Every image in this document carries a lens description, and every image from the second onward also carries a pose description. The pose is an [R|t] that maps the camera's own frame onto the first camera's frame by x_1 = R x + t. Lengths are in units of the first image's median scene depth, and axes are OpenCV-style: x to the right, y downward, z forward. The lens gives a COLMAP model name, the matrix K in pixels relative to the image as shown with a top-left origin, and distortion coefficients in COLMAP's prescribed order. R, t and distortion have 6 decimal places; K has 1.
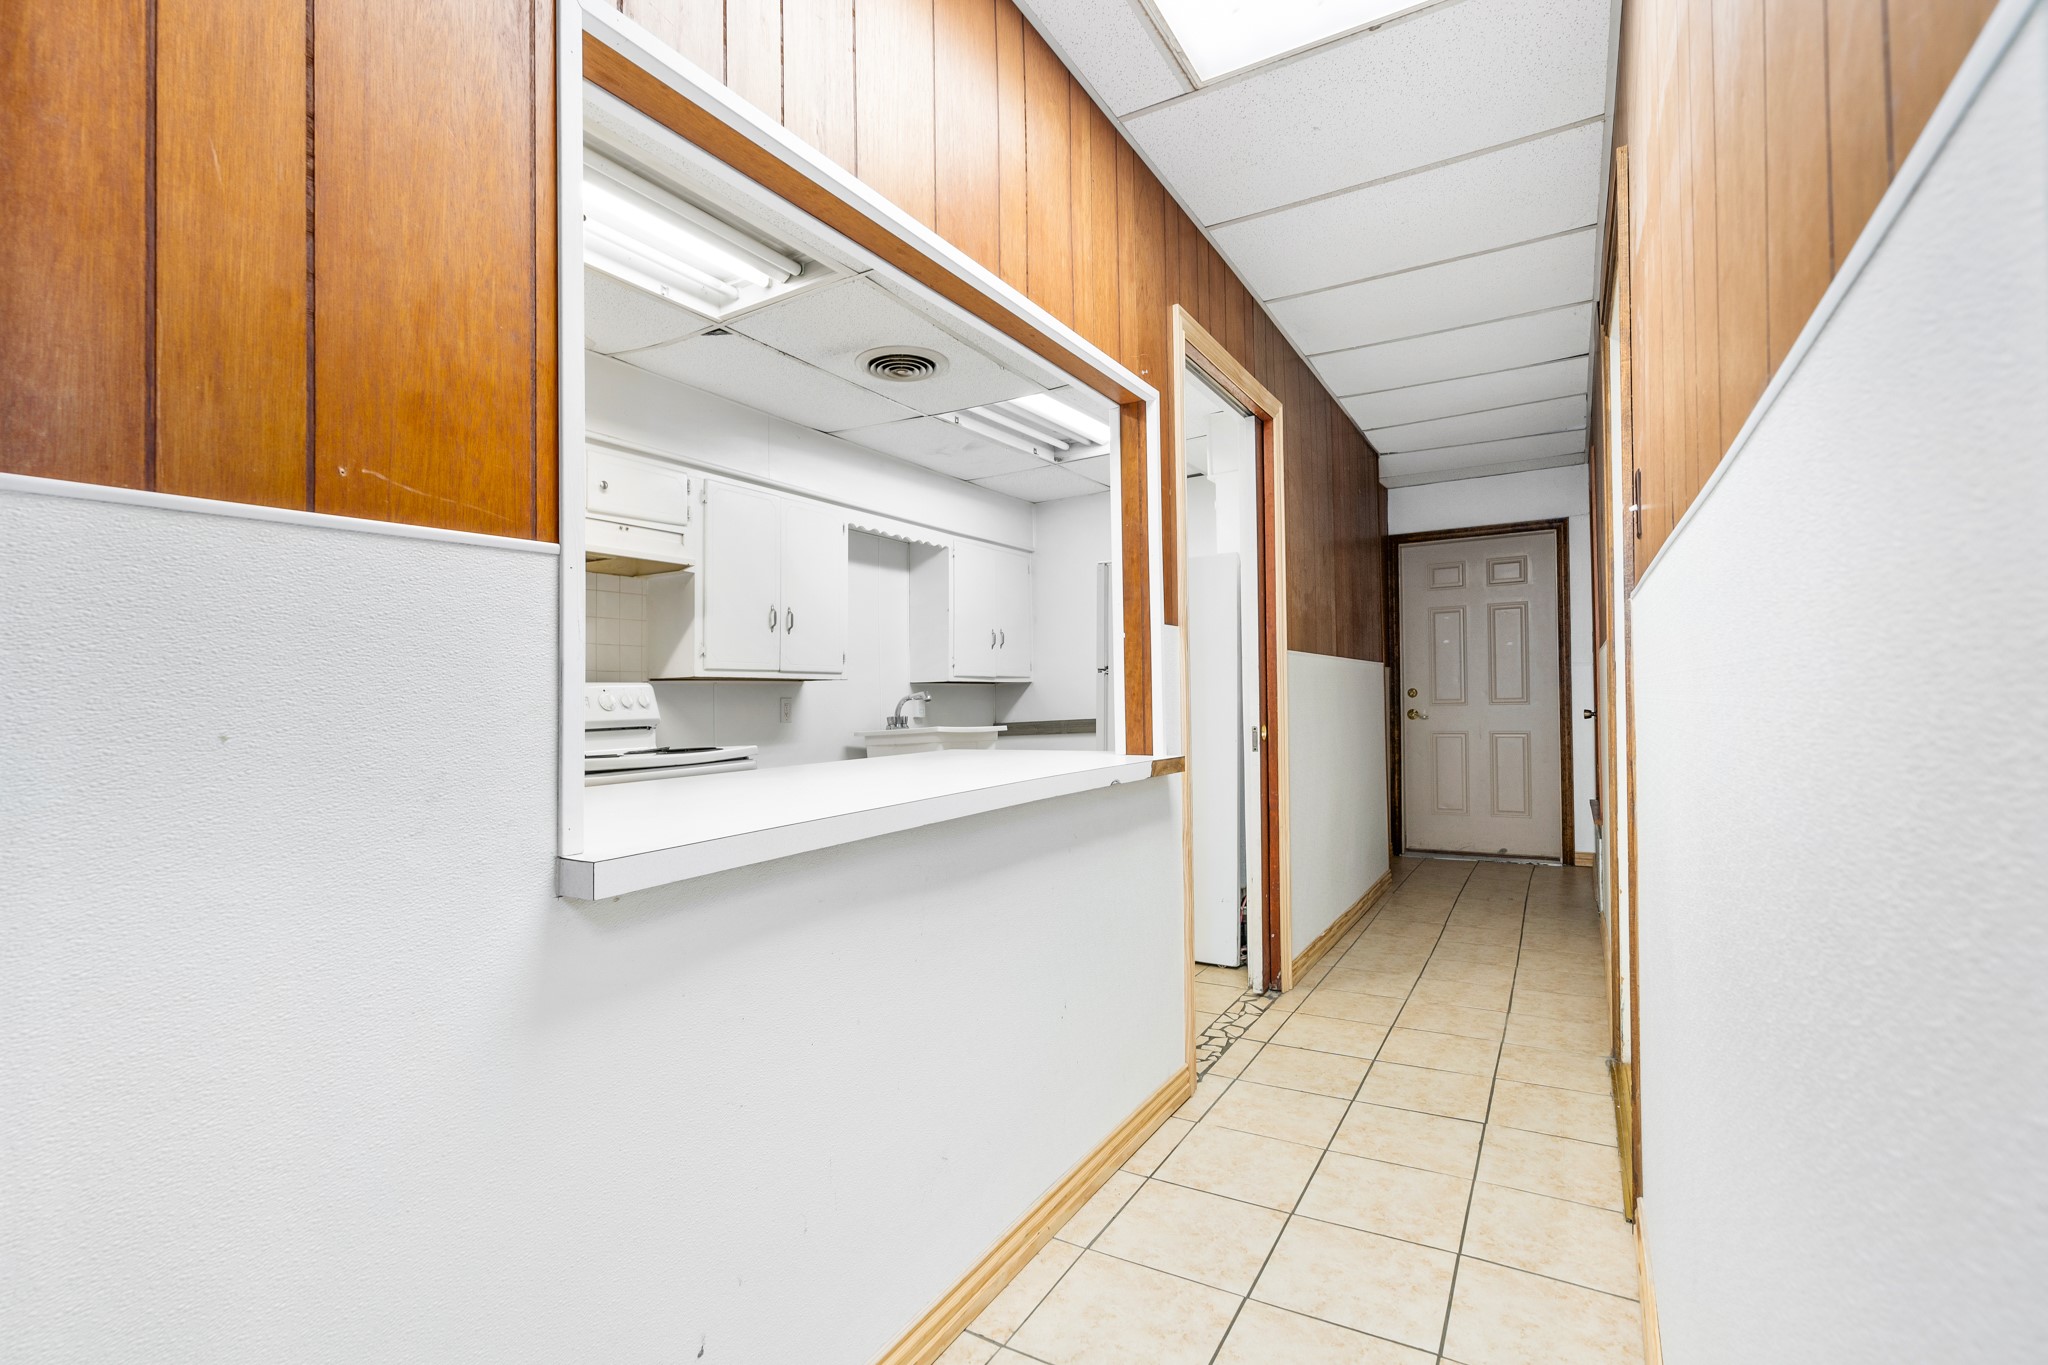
lens RADIAL K [[932.2, 0, 1015.8], [0, 932.2, 691.2], [0, 0, 1]] dist [-0.003435, -0.000486]
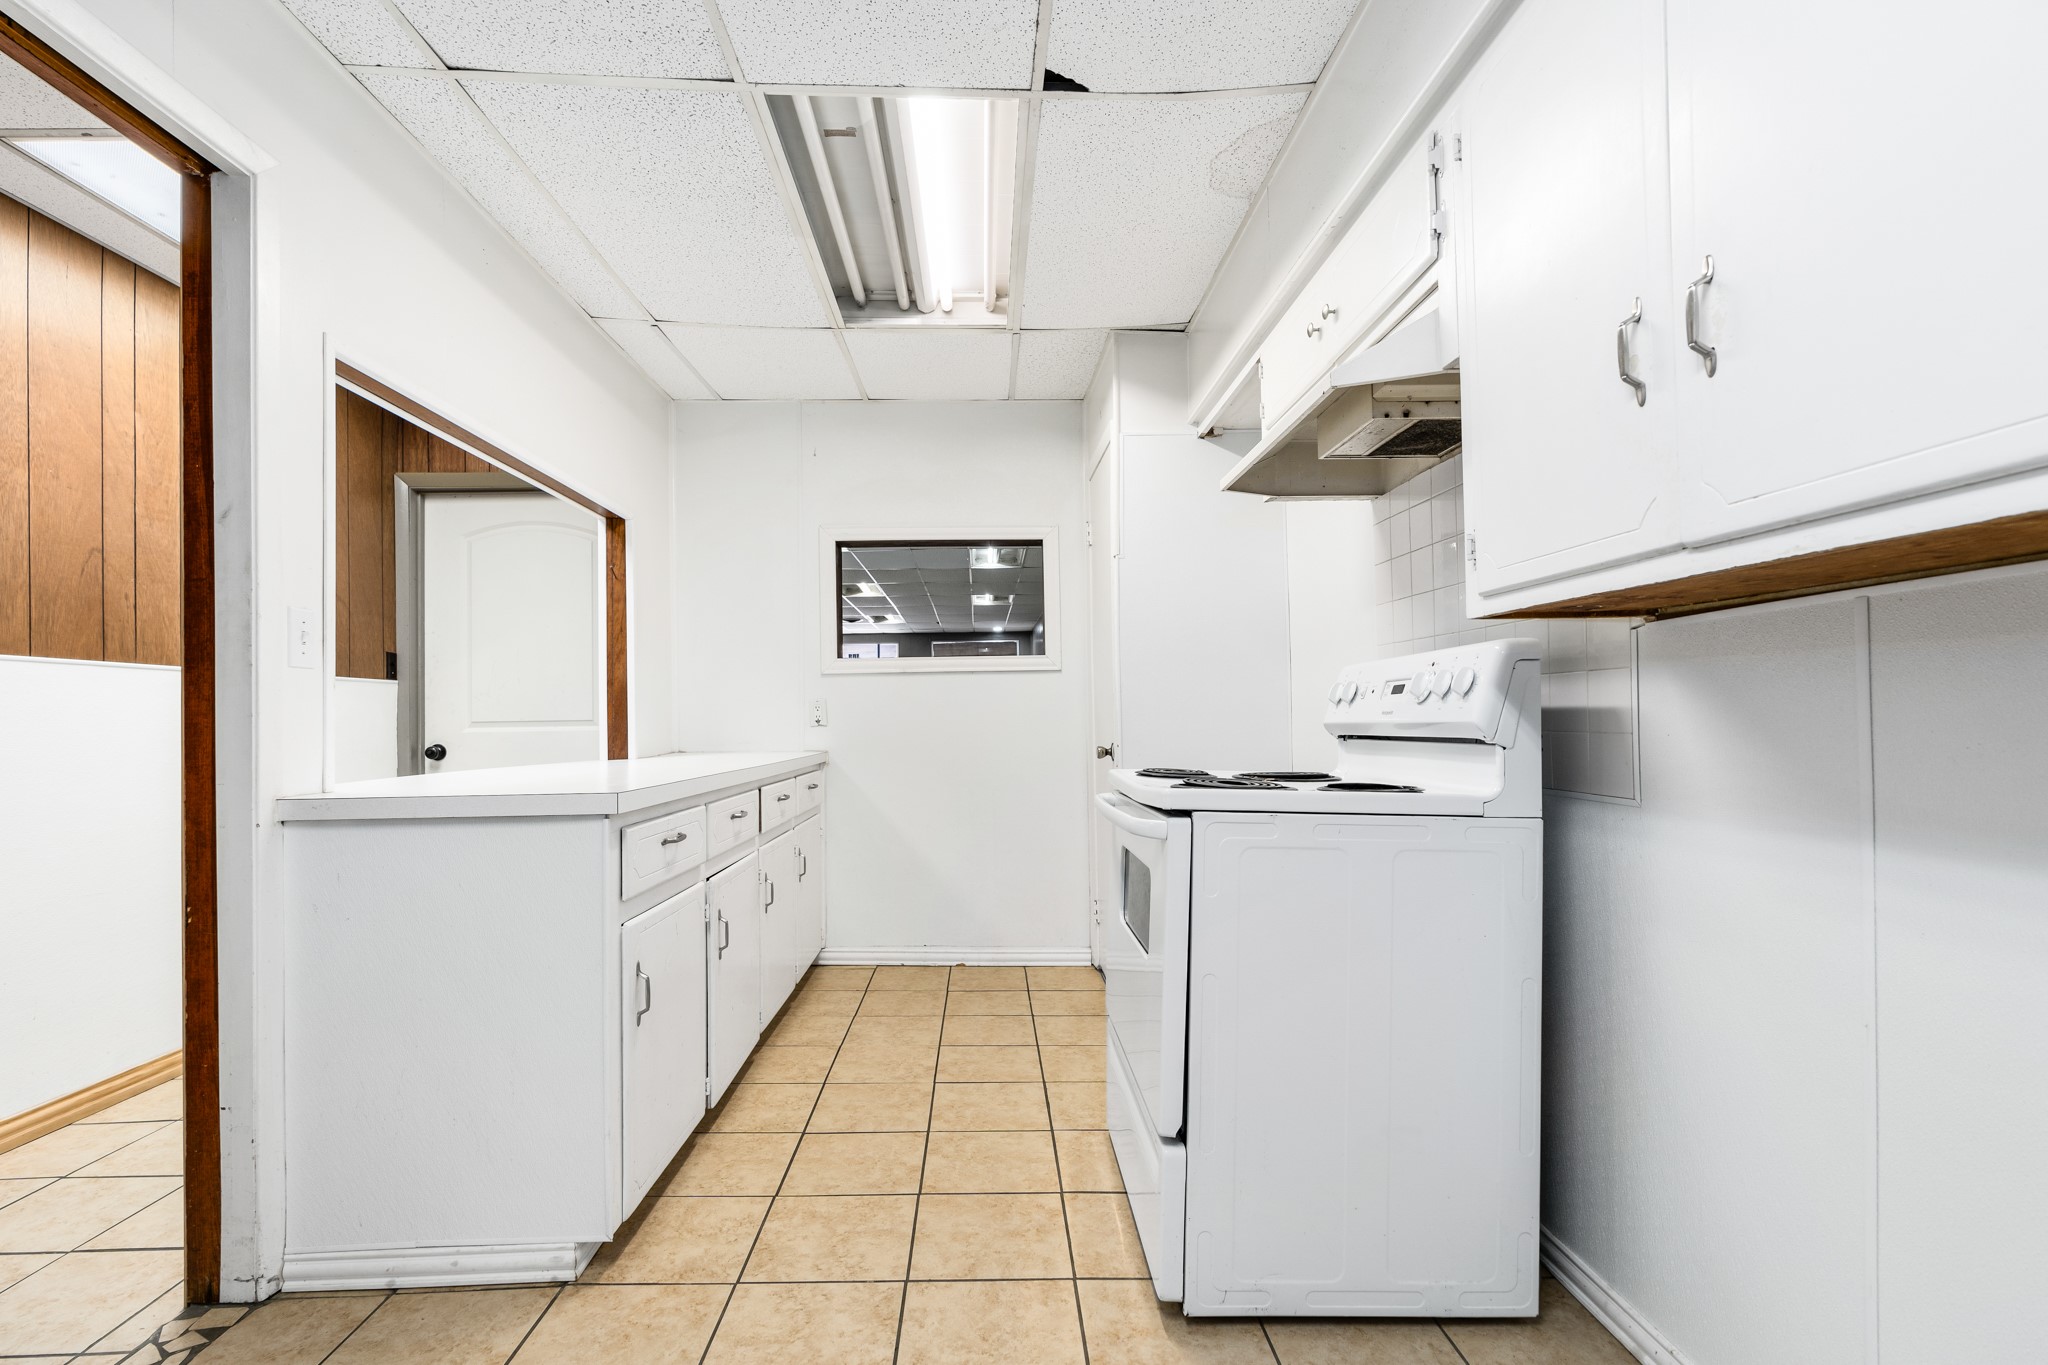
lens RADIAL K [[942.9, 0, 1019.8], [0, 942.9, 707.3], [0, 0, 1]] dist [-0.001881, -0.000075]
pose [[-0.843202, 0.014833, -0.537393, 0.031359], [0.023071, 0.999697, -0.008607, 0.022517], [0.537102, -0.019656, -0.843288, 1.279979]]
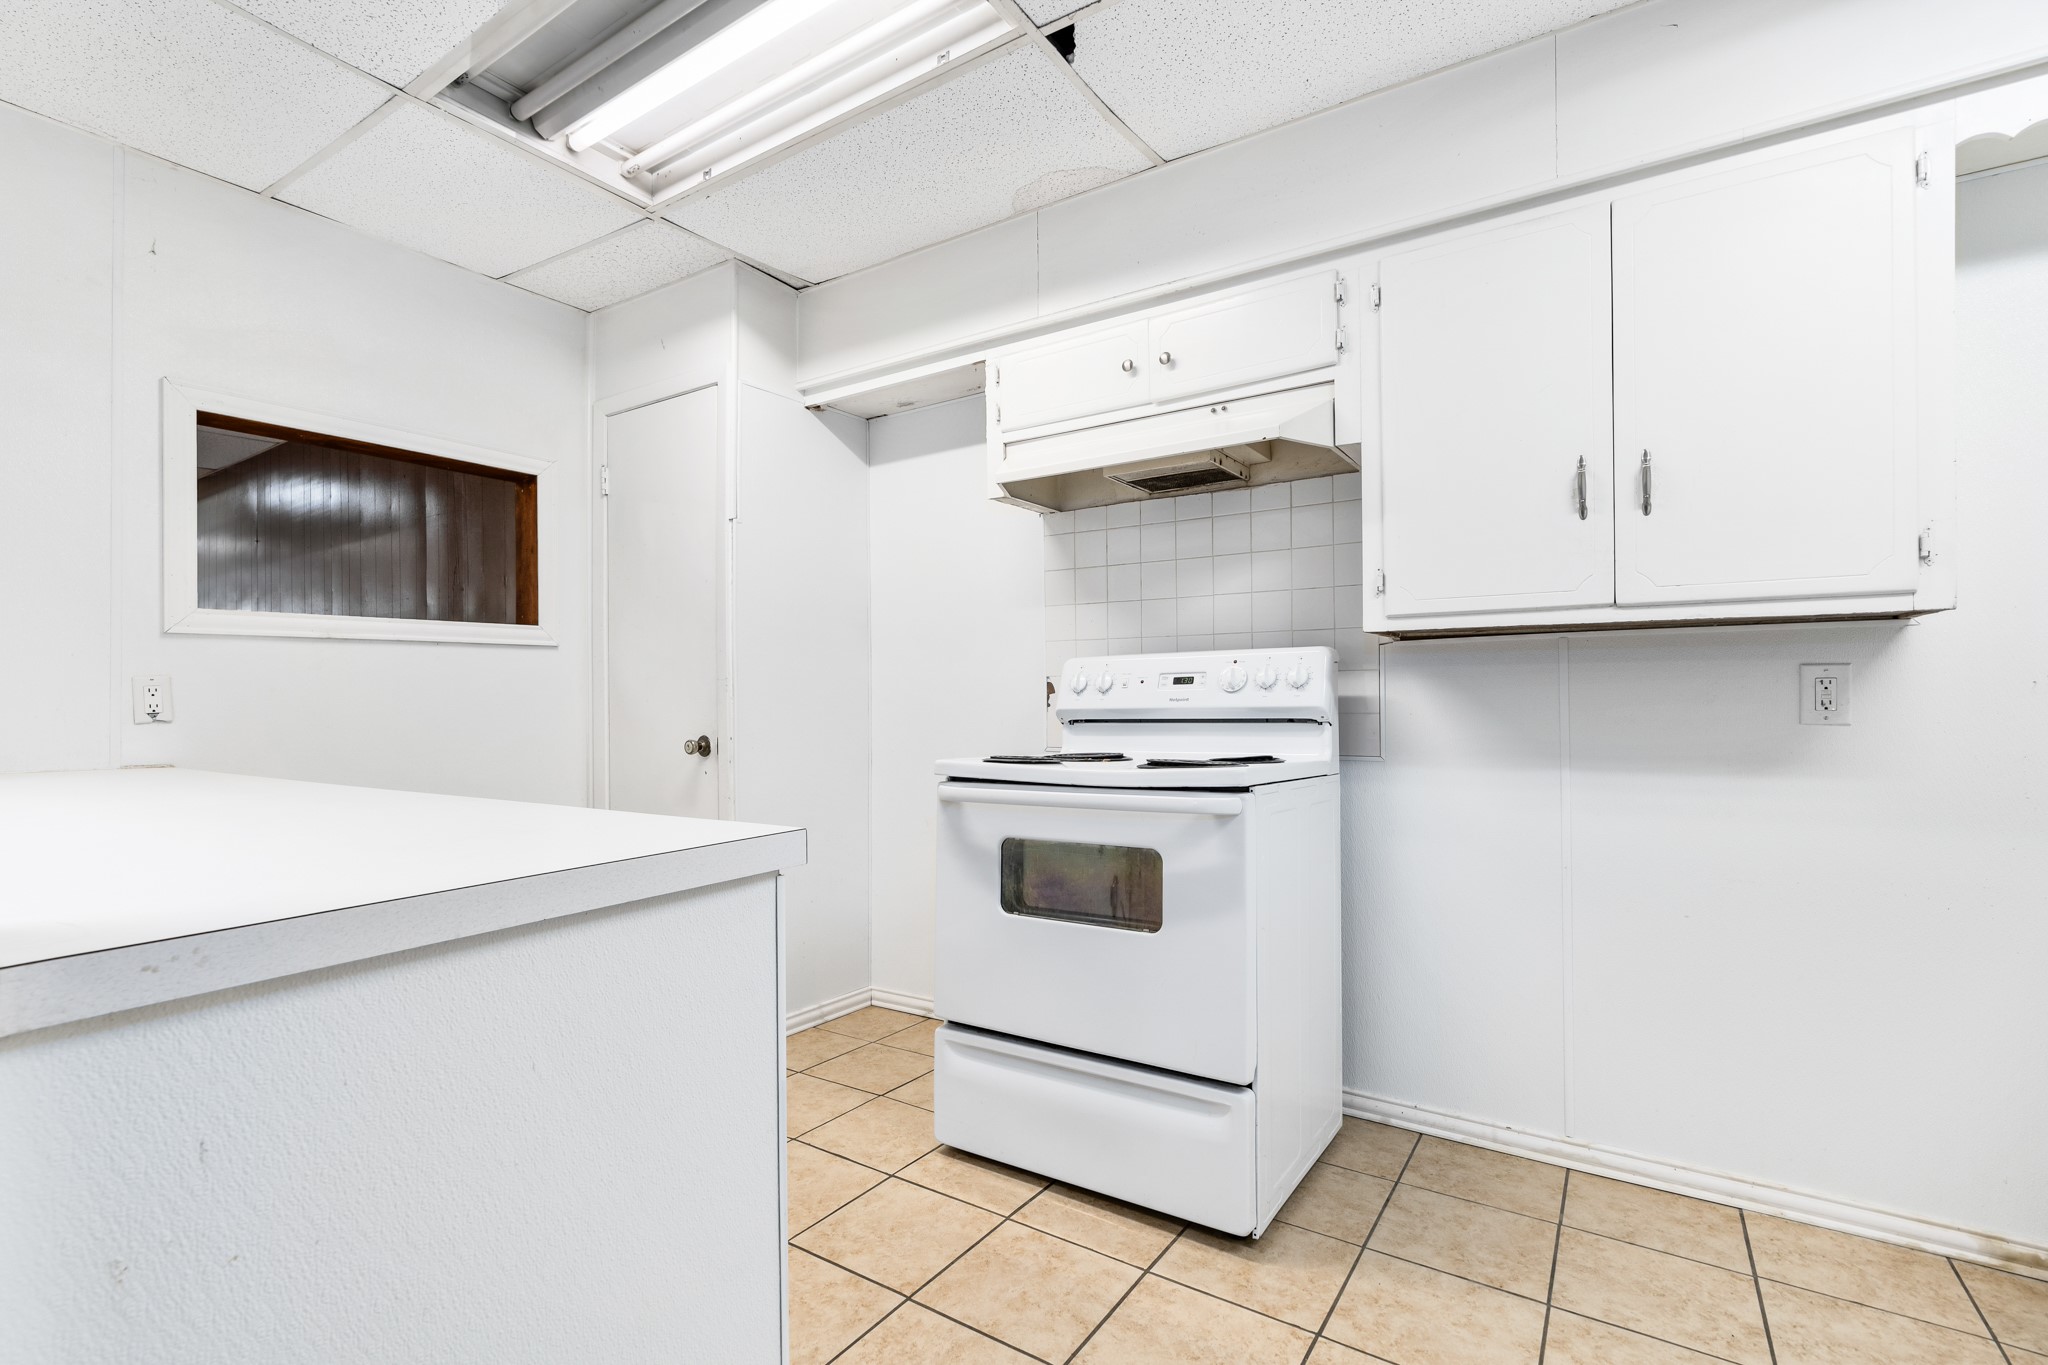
lens RADIAL K [[932.2, 0, 1015.8], [0, 932.2, 691.2], [0, 0, 1]] dist [-0.003435, -0.000486]
pose [[-0.054044, 0.005258, -0.998525, 0.223352], [0.015527, 0.999870, 0.004425, 0.014742], [0.998418, -0.015265, -0.054118, 0.851537]]
